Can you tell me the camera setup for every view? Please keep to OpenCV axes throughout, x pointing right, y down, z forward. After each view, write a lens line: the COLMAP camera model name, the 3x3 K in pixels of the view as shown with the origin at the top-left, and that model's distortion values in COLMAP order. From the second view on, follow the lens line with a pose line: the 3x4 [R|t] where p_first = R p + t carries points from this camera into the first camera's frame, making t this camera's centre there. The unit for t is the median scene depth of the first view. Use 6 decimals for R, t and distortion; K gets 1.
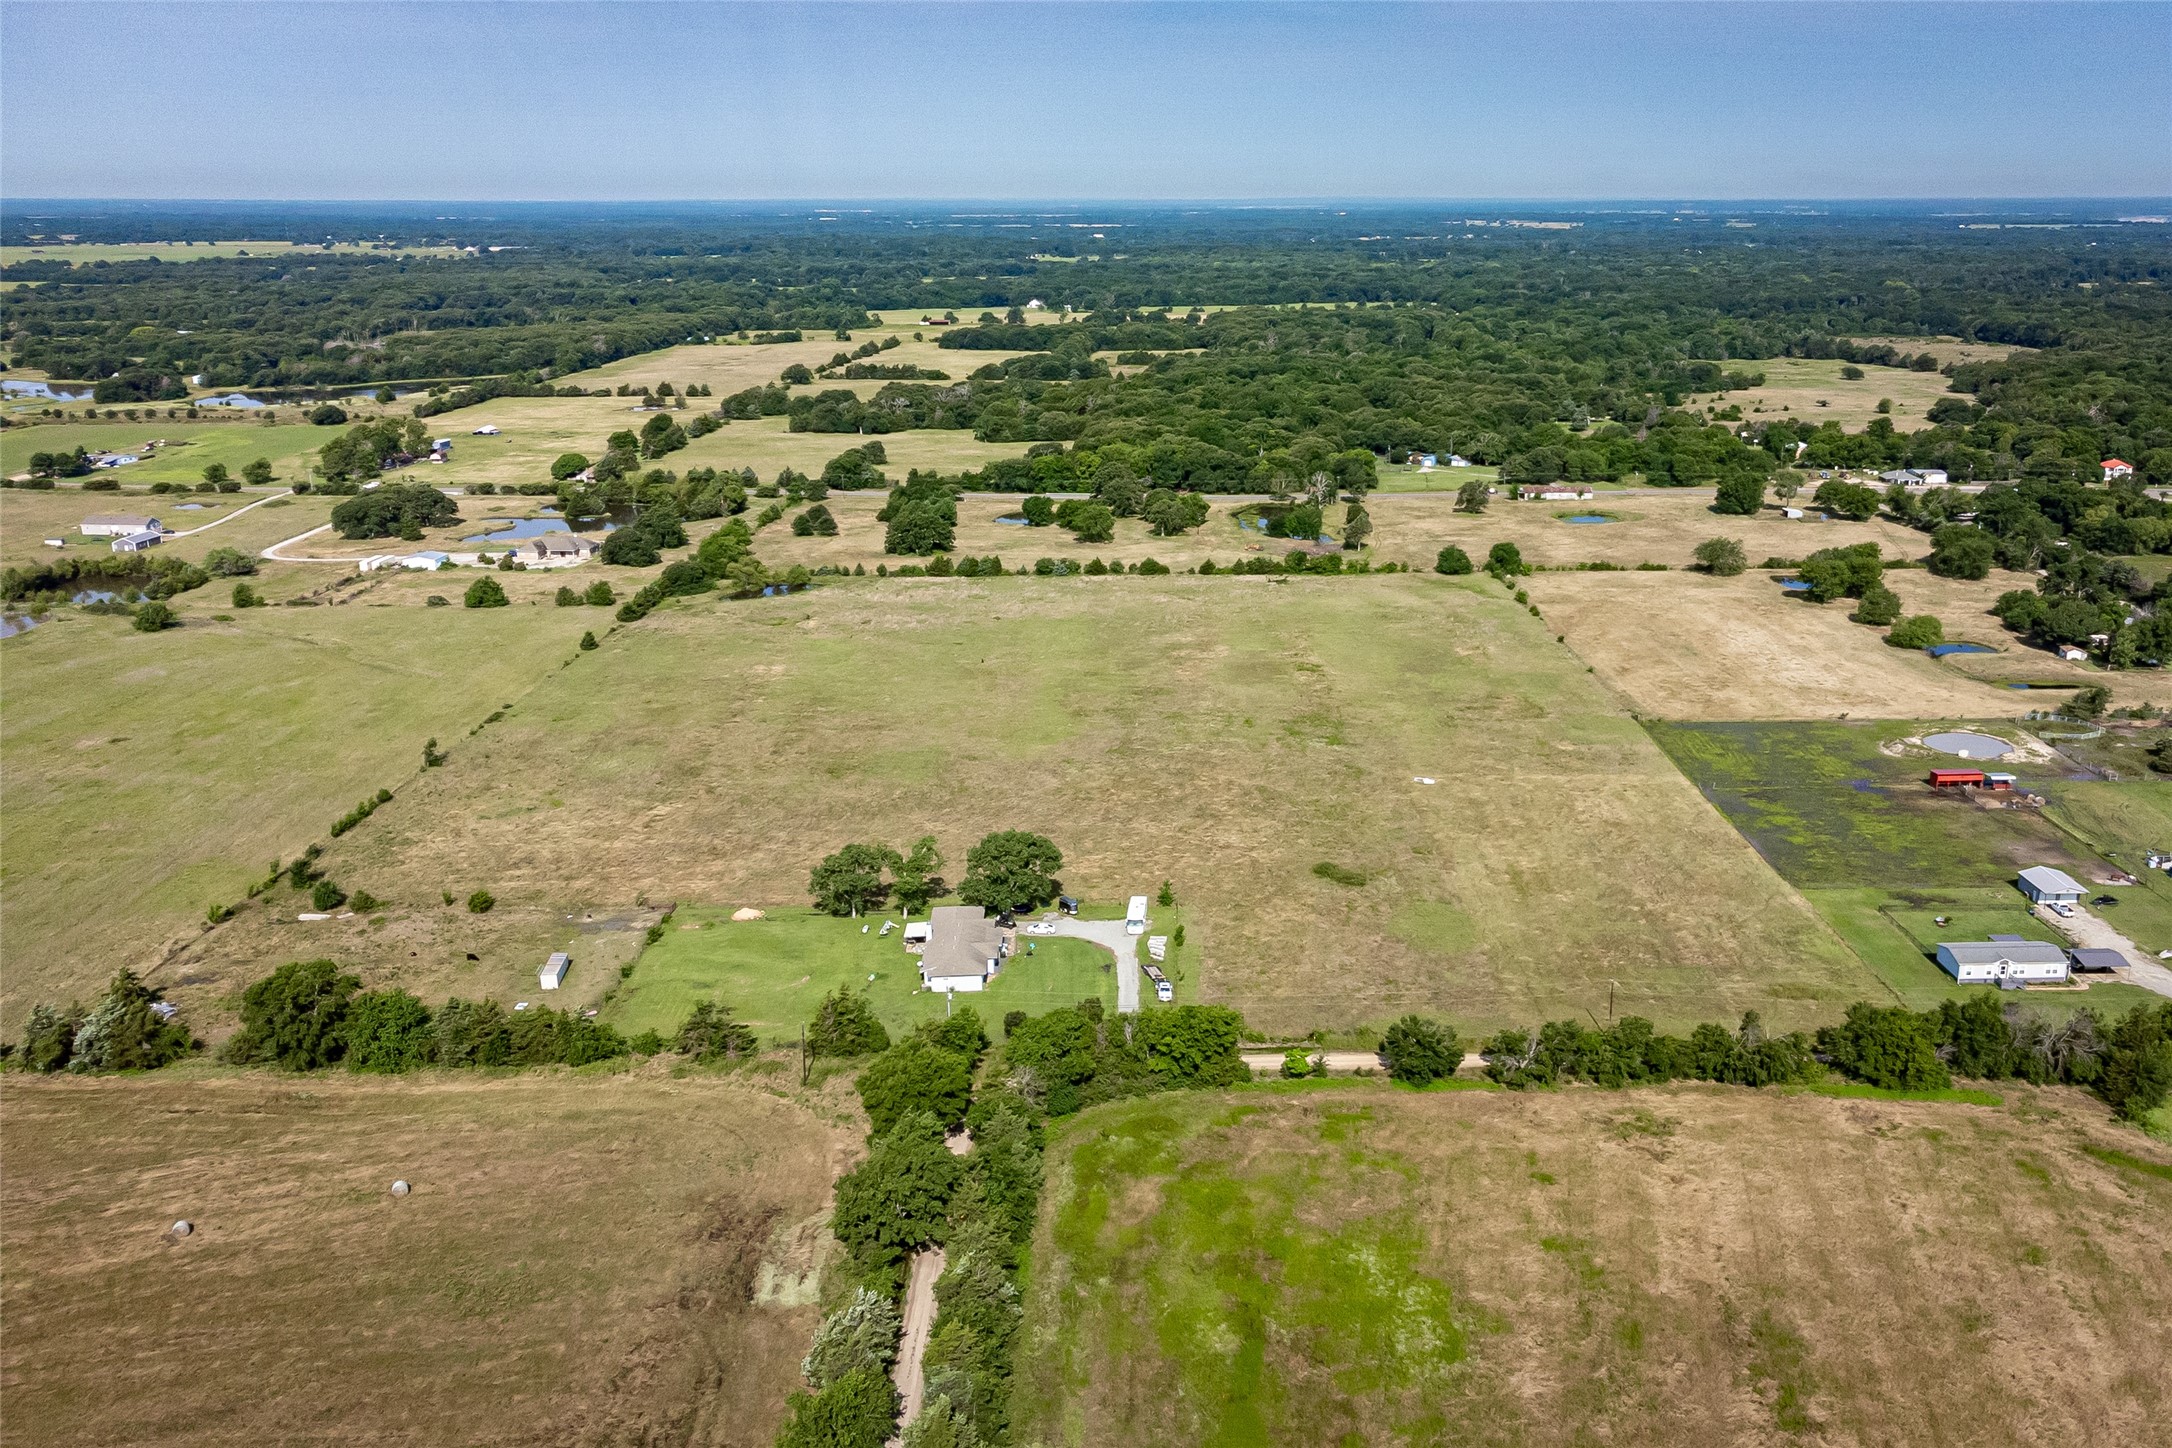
lens RADIAL K [[1789.1, 0, 1273.3], [0, 1789.1, 822.1], [0, 0, 1]] dist [0.030589, -0.016346]
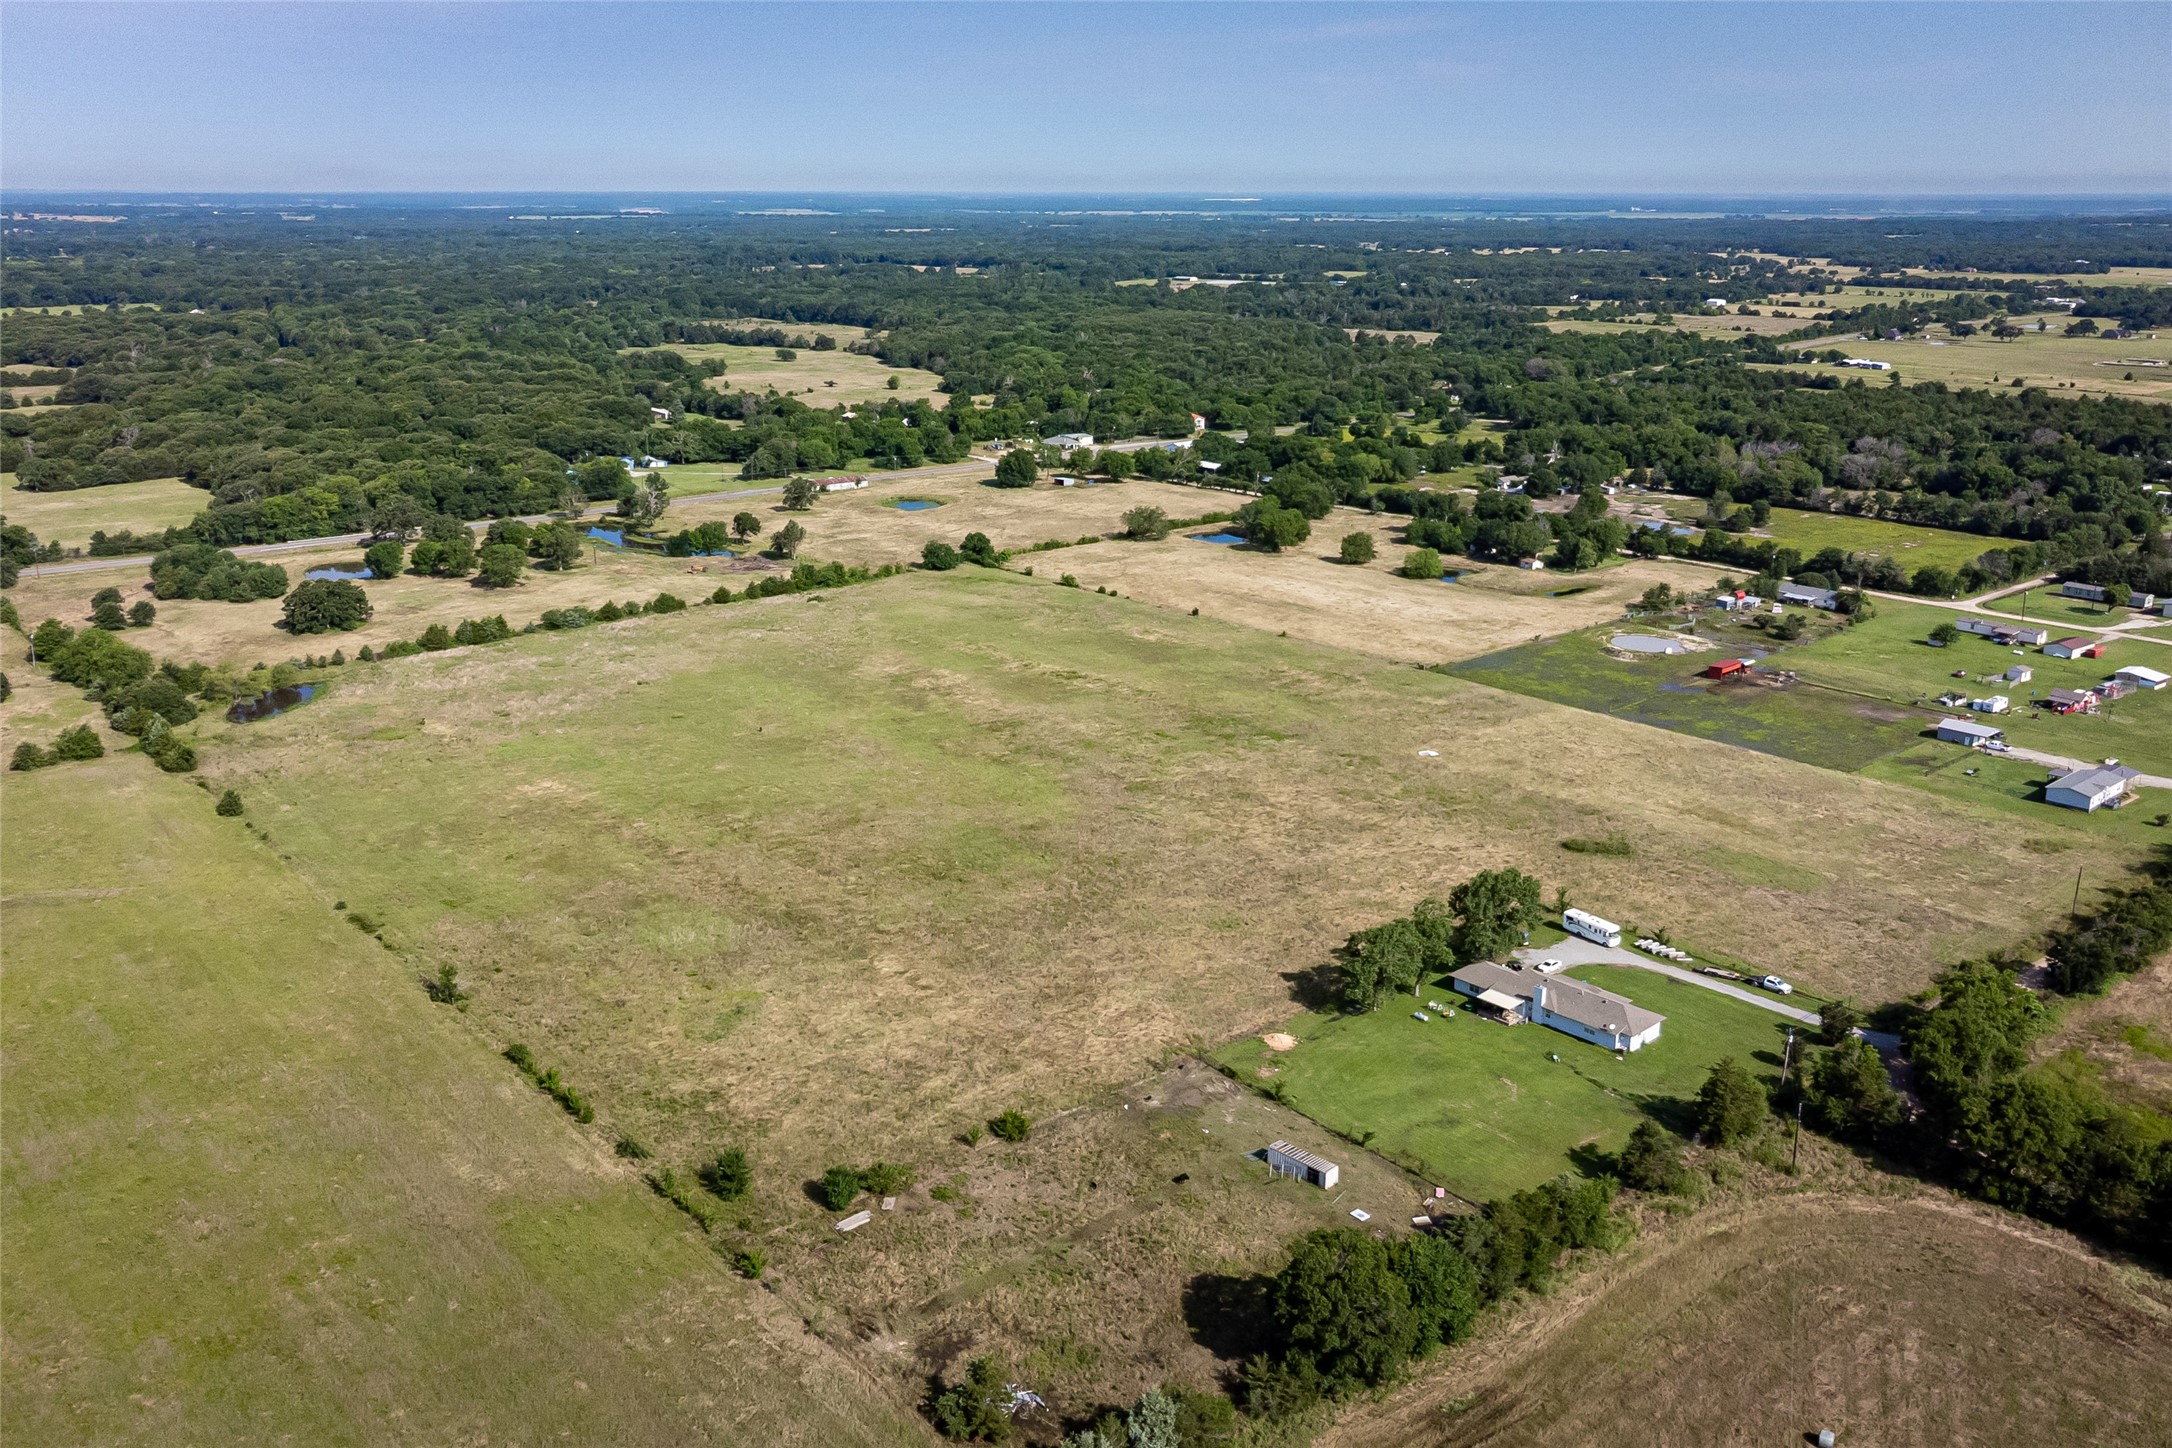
lens RADIAL K [[1662.2, 0, 1122.4], [0, 1662.2, 825.5], [0, 0, 1]] dist [0.016849, -0.002525]
pose [[0.795351, -0.213964, 0.567129, -0.542361], [0.197555, 0.976042, 0.091183, -0.093342], [-0.573052, 0.039517, 0.818566, 0.280923]]
